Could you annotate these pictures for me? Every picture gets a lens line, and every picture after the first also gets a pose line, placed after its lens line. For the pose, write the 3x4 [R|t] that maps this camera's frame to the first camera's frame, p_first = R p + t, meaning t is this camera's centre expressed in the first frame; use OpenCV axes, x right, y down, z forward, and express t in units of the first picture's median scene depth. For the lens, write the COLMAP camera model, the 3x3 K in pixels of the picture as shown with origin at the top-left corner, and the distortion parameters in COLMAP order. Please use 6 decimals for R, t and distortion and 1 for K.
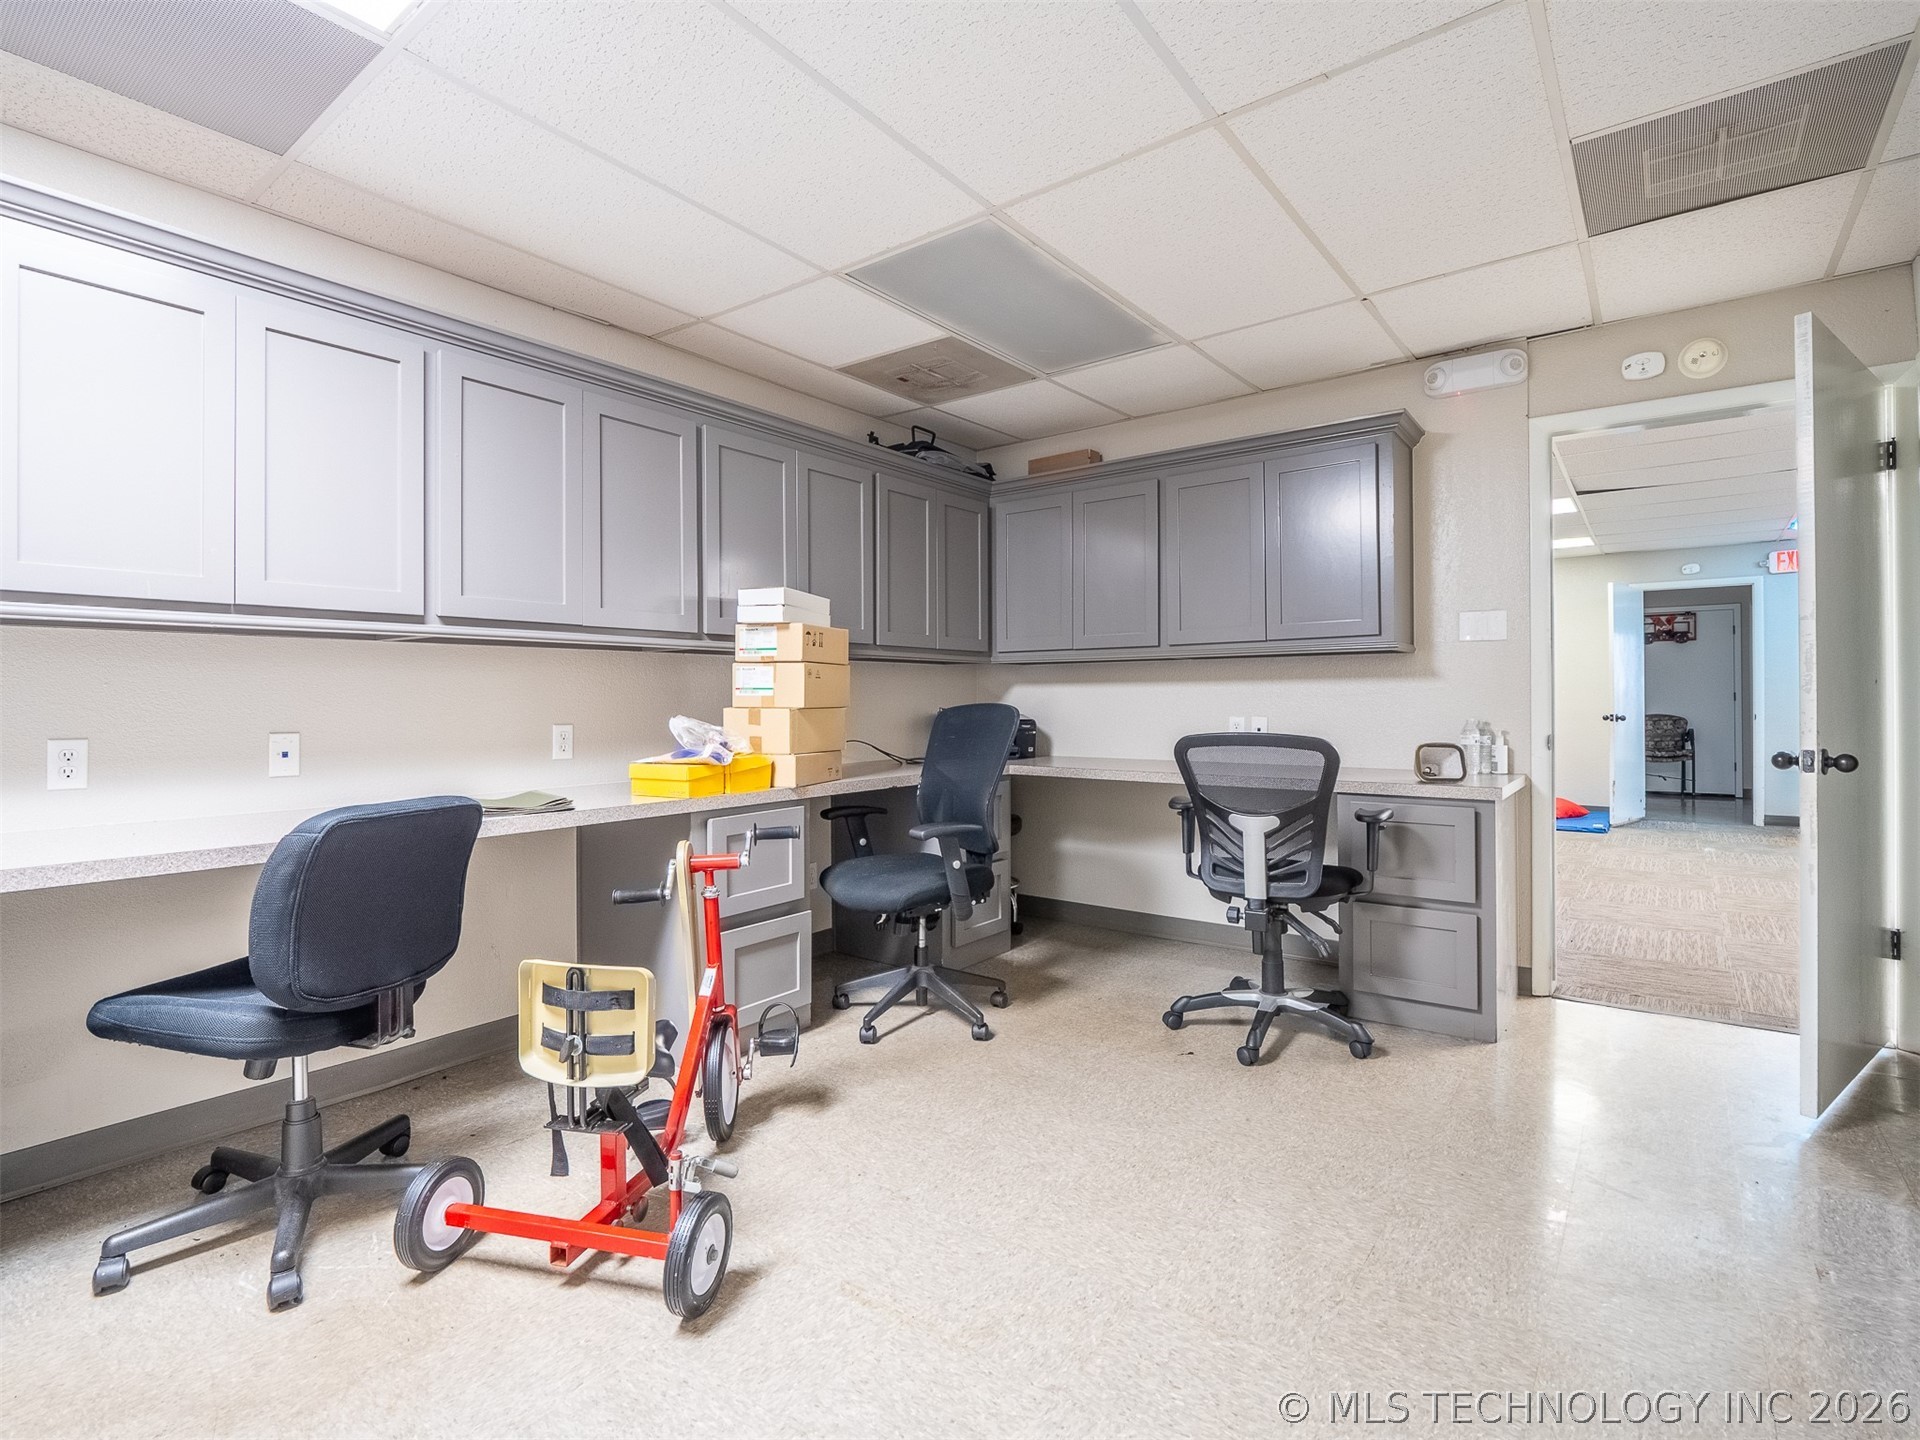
lens RADIAL K [[940.6, 0, 952.5], [0, 940.6, 690.8], [0, 0, 1]] dist [-0.009333, -0.003541]
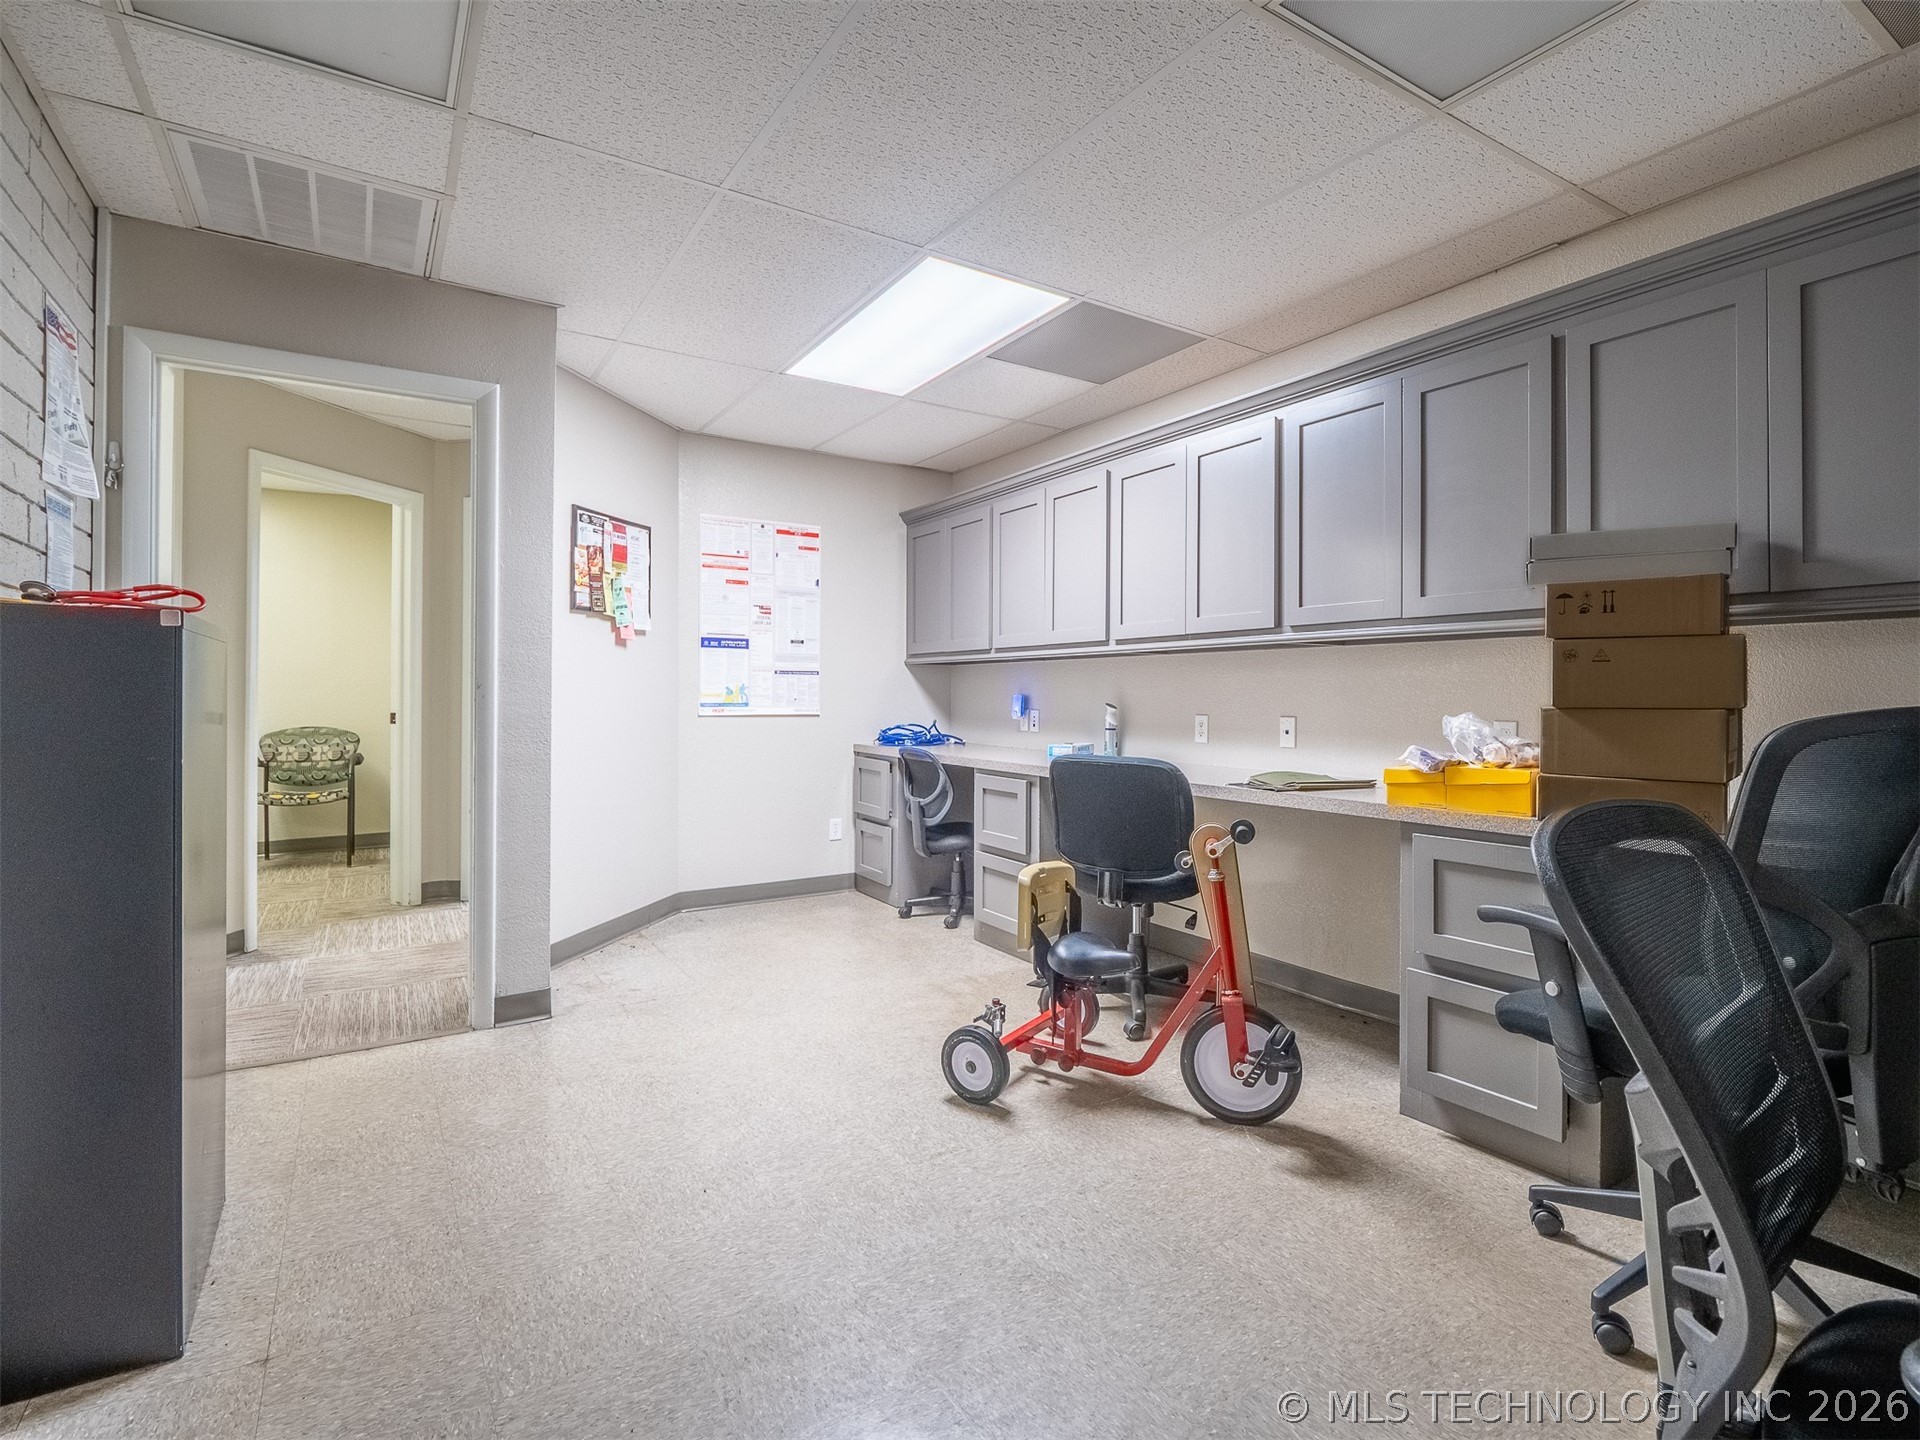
lens RADIAL K [[940.6, 0, 963.4], [0, 940.6, 685.5], [0, 0, 1]] dist [-0.009333, -0.003541]
pose [[-0.347494, -0.005614, -0.937665, 0.841199], [0.010292, 0.999899, -0.009801, 0.007074], [0.937626, -0.013056, -0.347401, 1.110999]]
